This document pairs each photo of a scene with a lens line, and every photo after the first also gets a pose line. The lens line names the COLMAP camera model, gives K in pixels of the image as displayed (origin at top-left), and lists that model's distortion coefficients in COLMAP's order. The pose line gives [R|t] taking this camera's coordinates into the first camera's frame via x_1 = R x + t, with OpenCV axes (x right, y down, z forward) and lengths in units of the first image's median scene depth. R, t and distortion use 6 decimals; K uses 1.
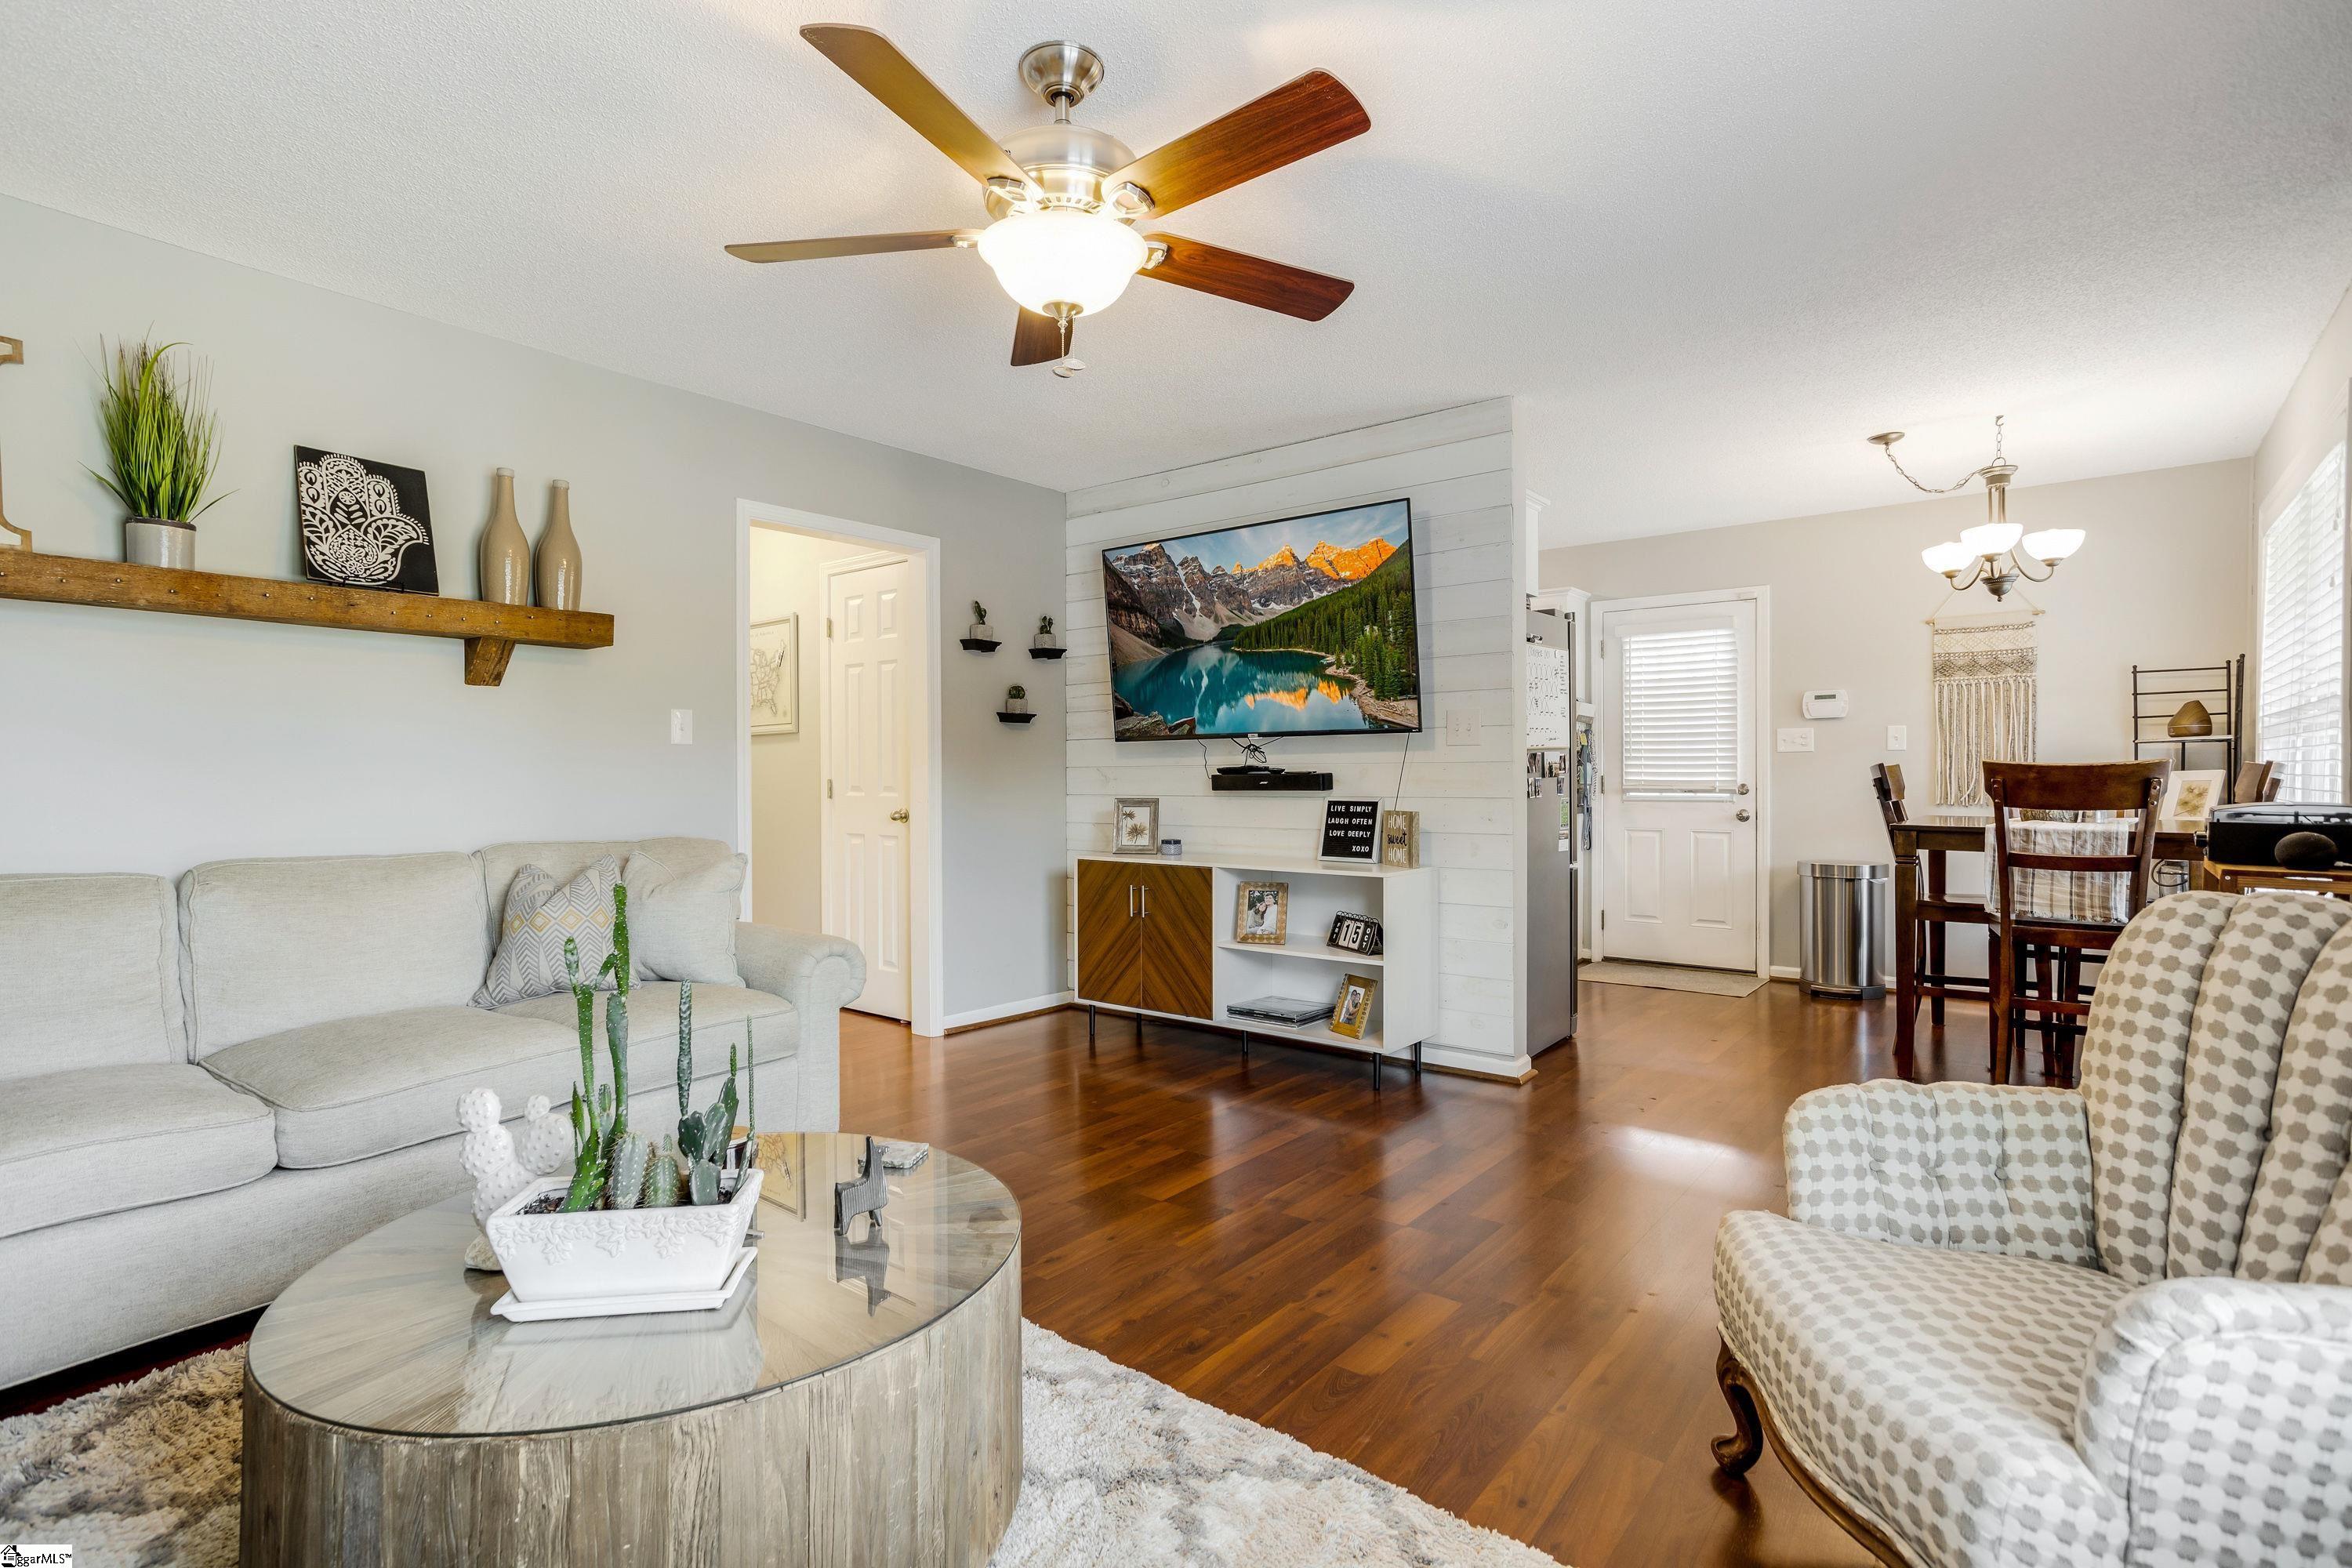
lens RADIAL K [[1169.1, 0, 1126.1], [0, 1169.1, 779.5], [0, 0, 1]] dist [-0.004397, 0.008722]
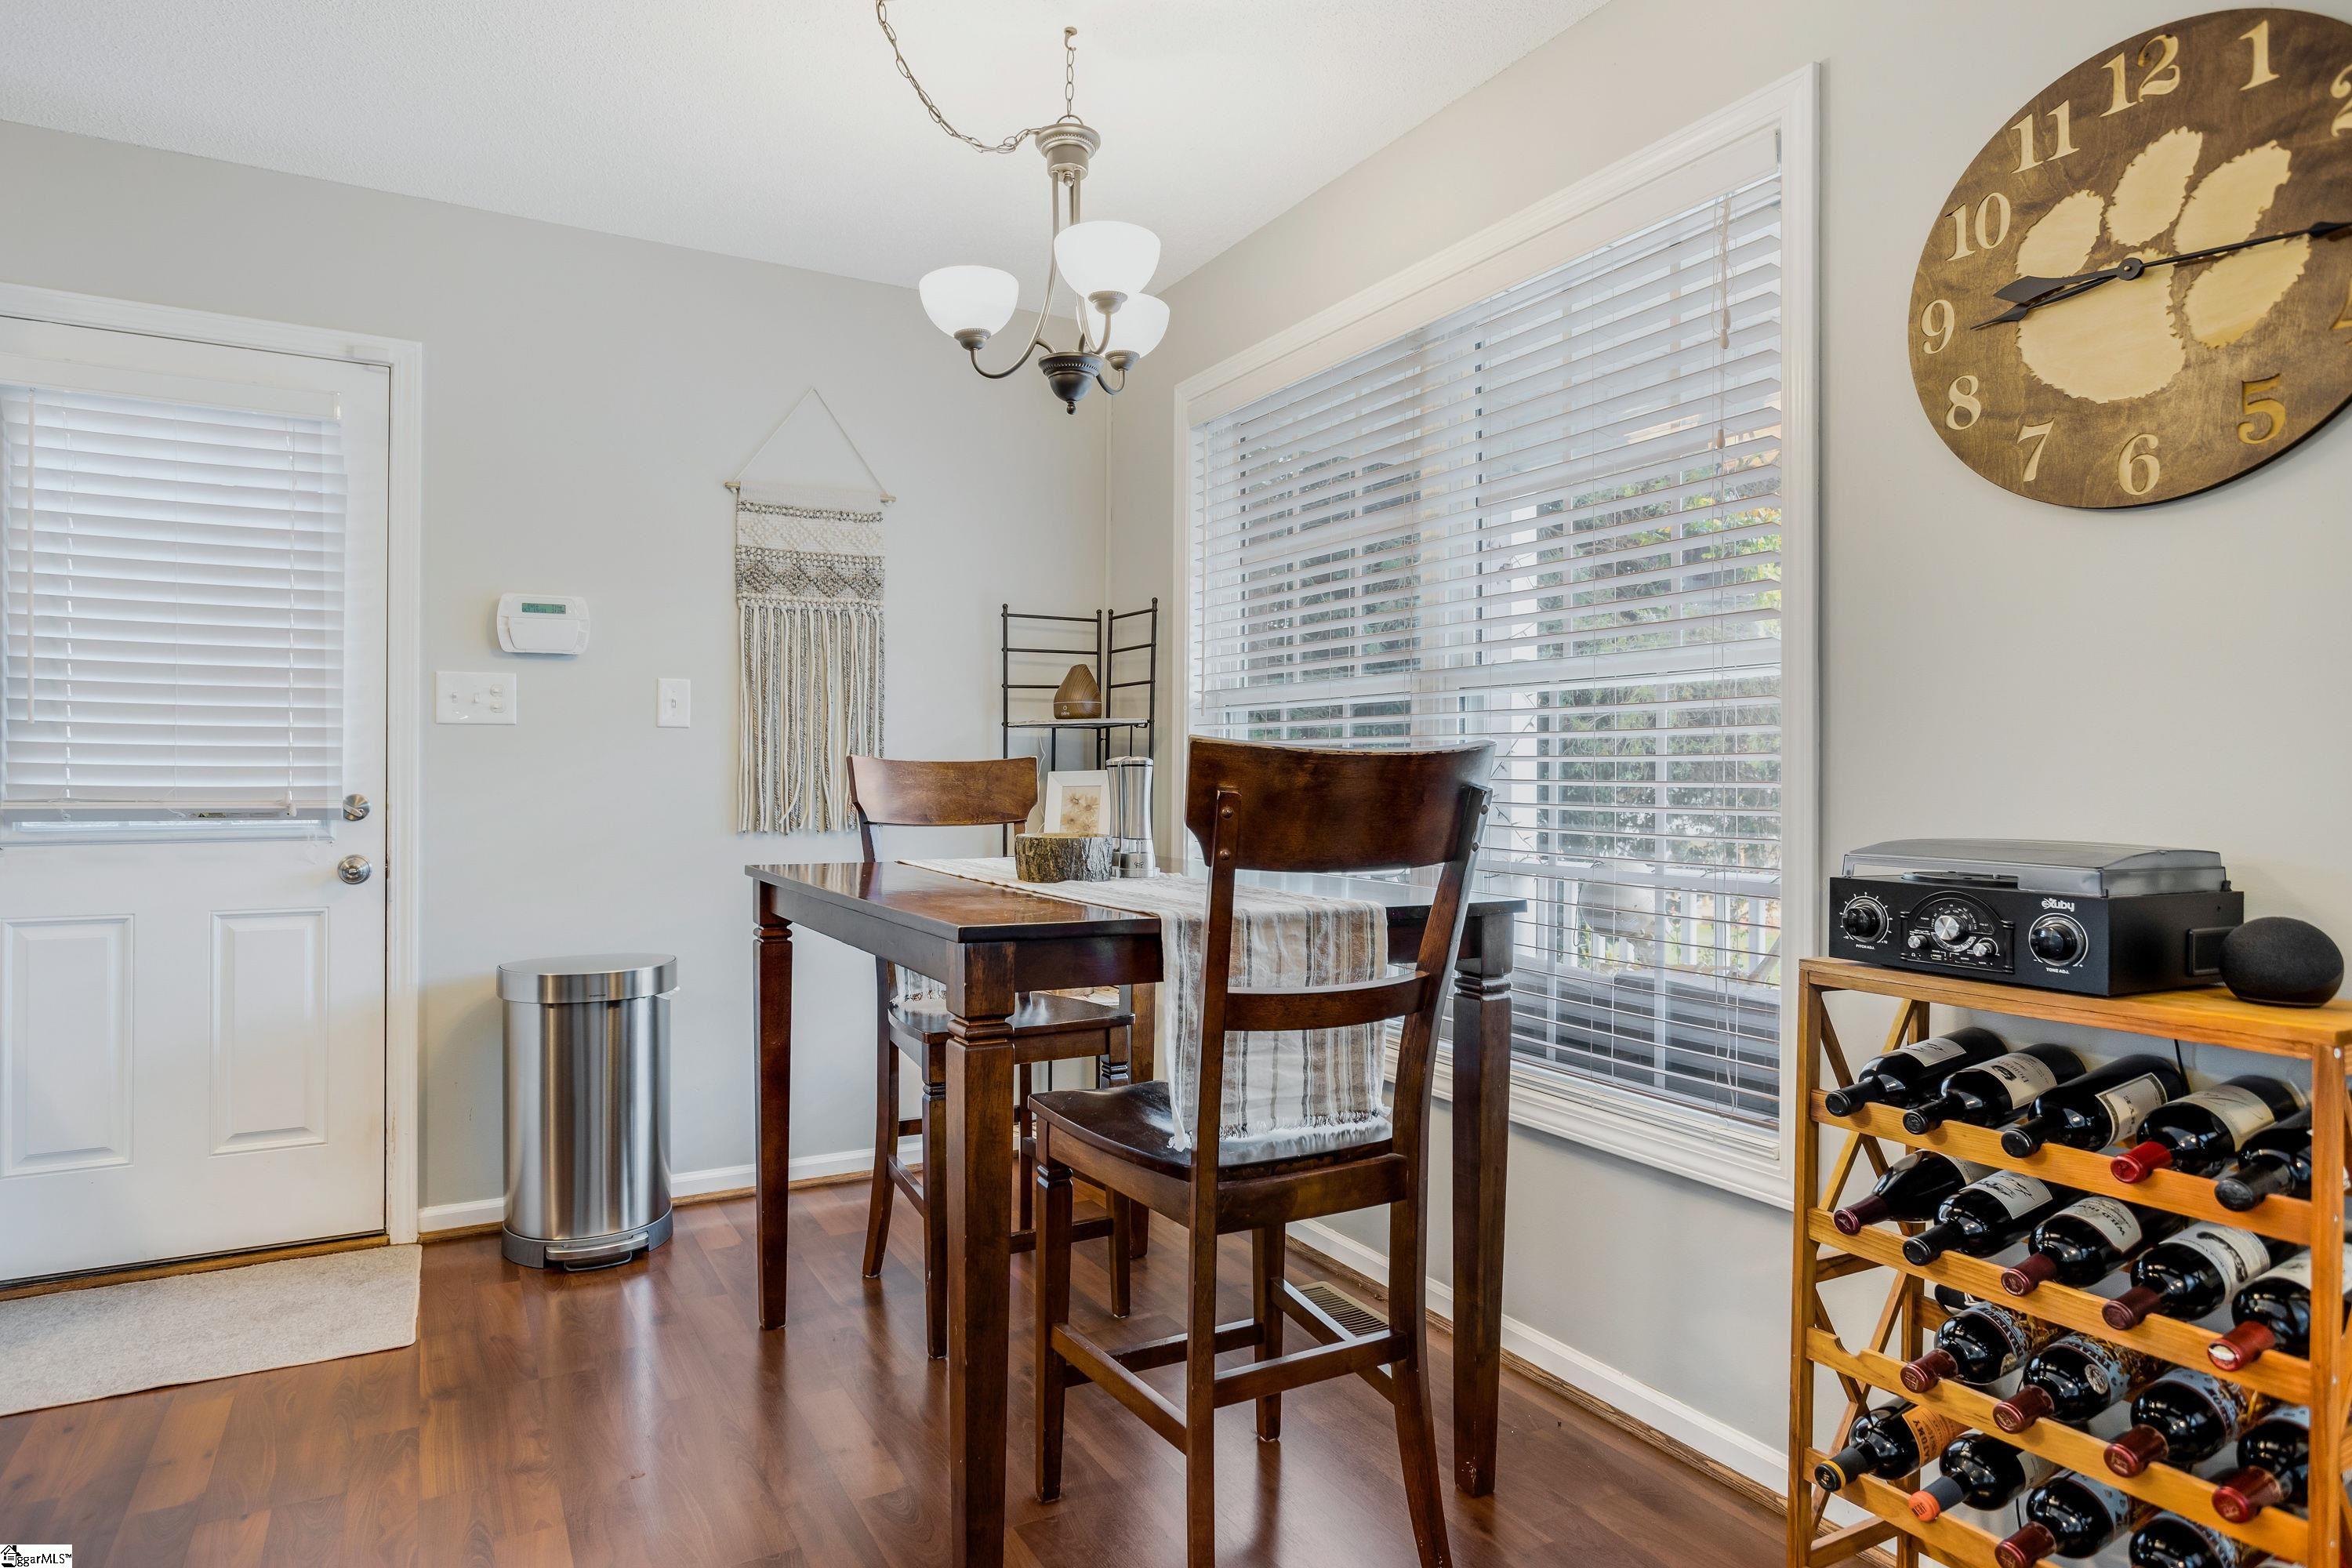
lens RADIAL K [[1361.7, 0, 1176.8], [0, 1361.7, 775.0], [0, 0, 1]] dist [-0.000813, -0.001481]
pose [[0.366480, 0.004343, 0.930416, 0.196834], [-0.001268, 0.999991, -0.004168, -0.002244], [-0.930425, 0.000347, 0.366482, 0.602026]]
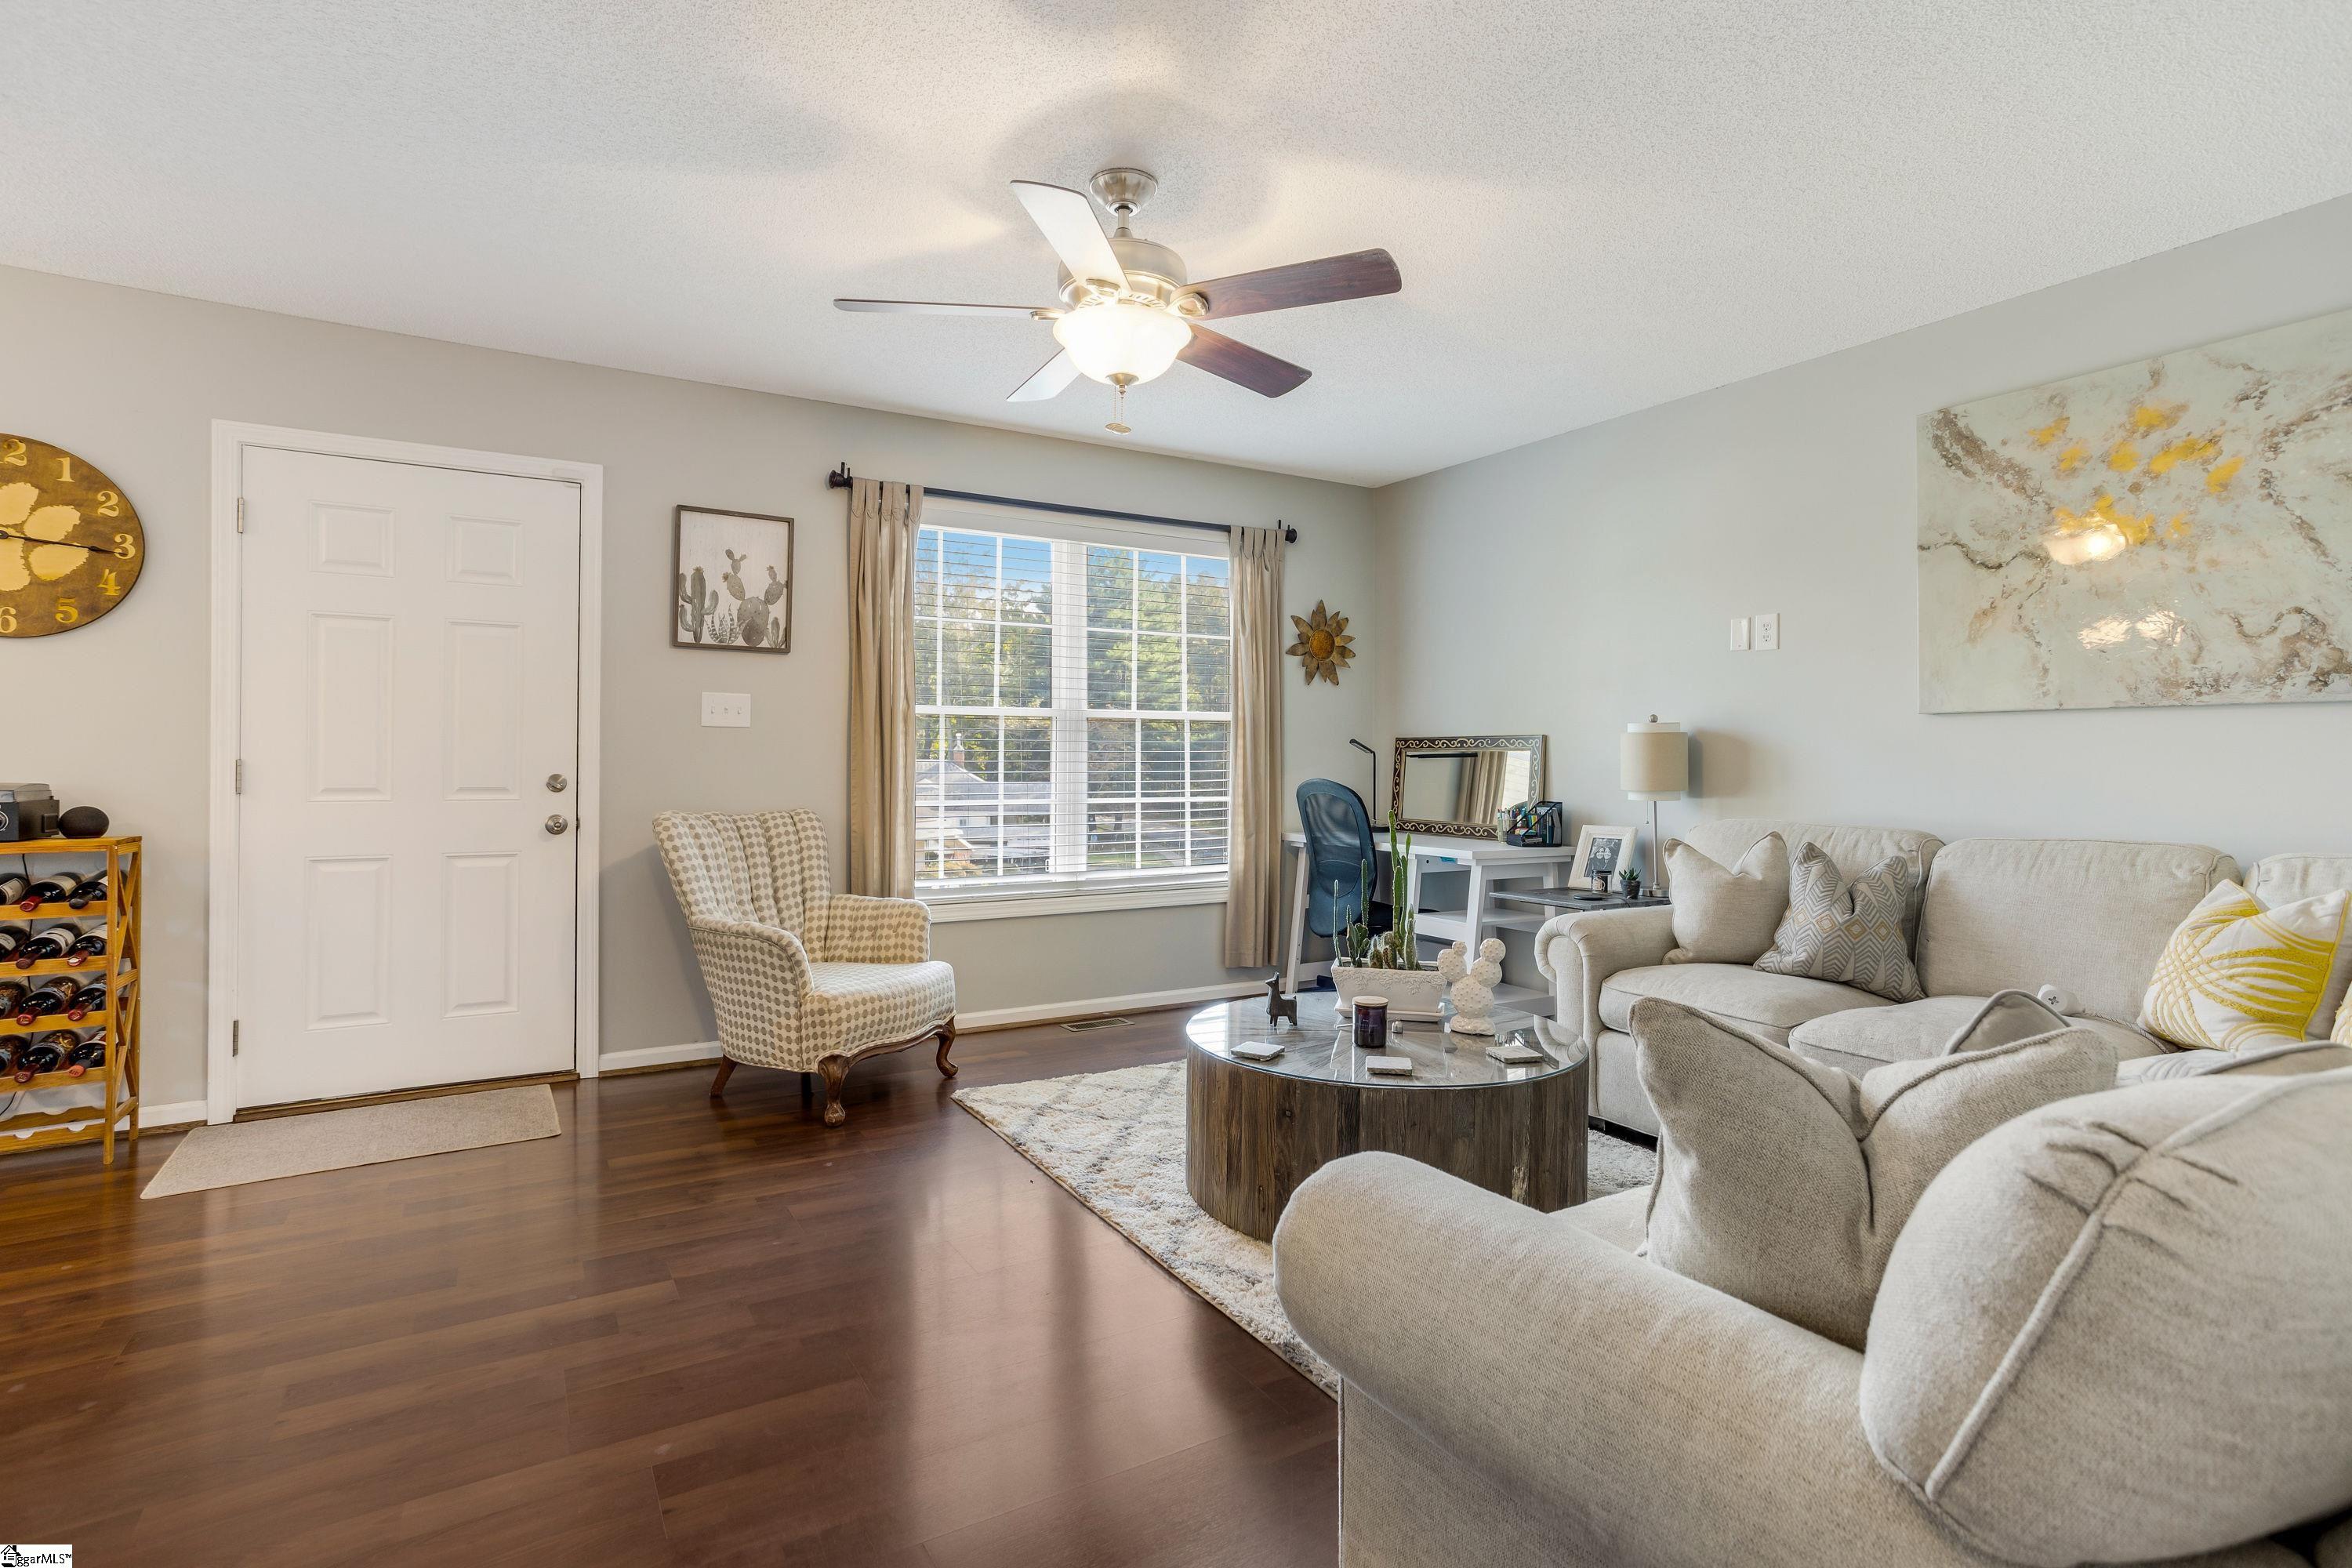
lens RADIAL K [[1169.1, 0, 1173.2], [0, 1169.1, 753.7], [0, 0, 1]] dist [-0.004397, 0.008722]
pose [[-0.932380, -0.001147, 0.361478, -0.189368], [-0.000753, 0.999999, 0.001231, -0.004255], [-0.361479, 0.000876, -0.932380, 0.838922]]
